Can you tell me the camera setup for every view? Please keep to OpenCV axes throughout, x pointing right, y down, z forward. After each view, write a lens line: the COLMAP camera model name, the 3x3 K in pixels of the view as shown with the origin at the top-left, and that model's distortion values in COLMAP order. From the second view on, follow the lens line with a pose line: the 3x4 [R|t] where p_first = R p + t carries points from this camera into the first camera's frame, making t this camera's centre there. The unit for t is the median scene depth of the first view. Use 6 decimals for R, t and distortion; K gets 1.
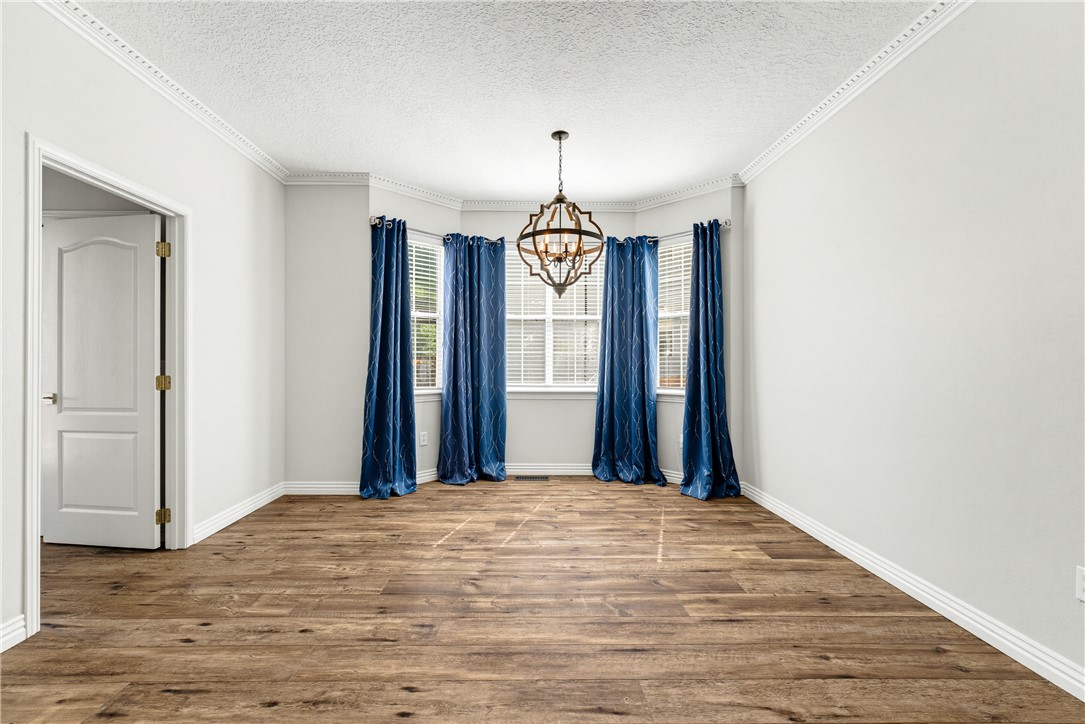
lens RADIAL K [[439.2, 0, 542.5], [0, 439.2, 362.0], [0, 0, 1]] dist [-0.000477, 0.000082]
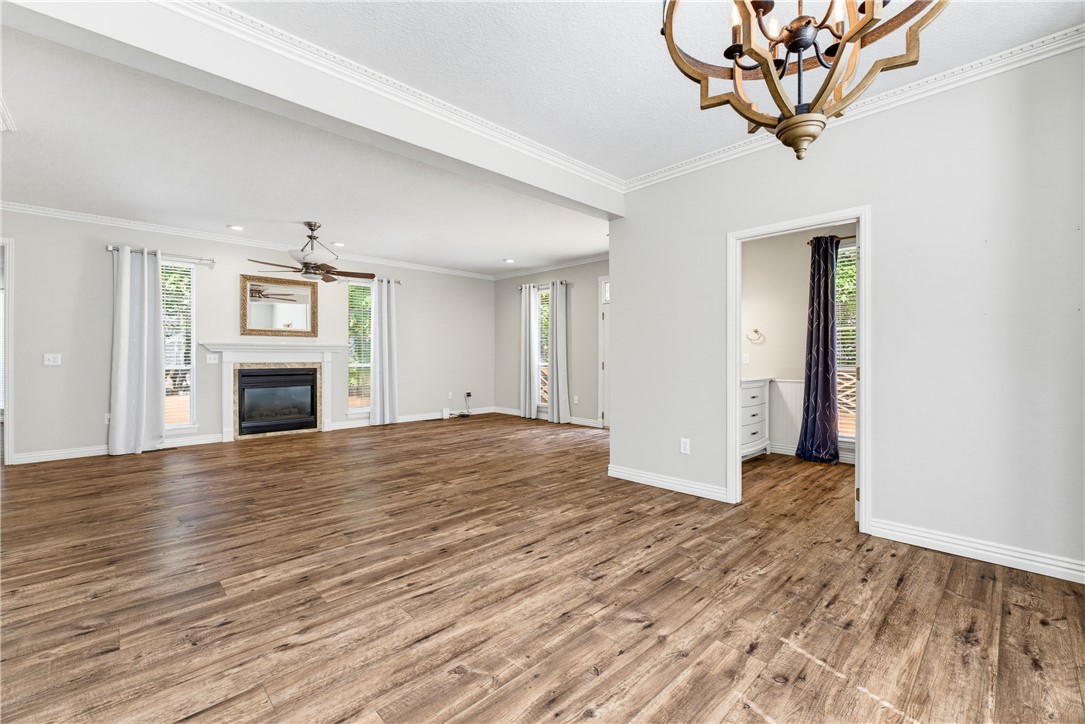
lens RADIAL K [[459.2, 0, 544.6], [0, 459.2, 354.5], [0, 0, 1]] dist [0.003635, 0.000344]
pose [[-0.747693, -0.000703, -0.664044, 0.602806], [0.003704, 0.999979, -0.005229, 0.005828], [0.664034, -0.006369, -0.747675, 1.672931]]
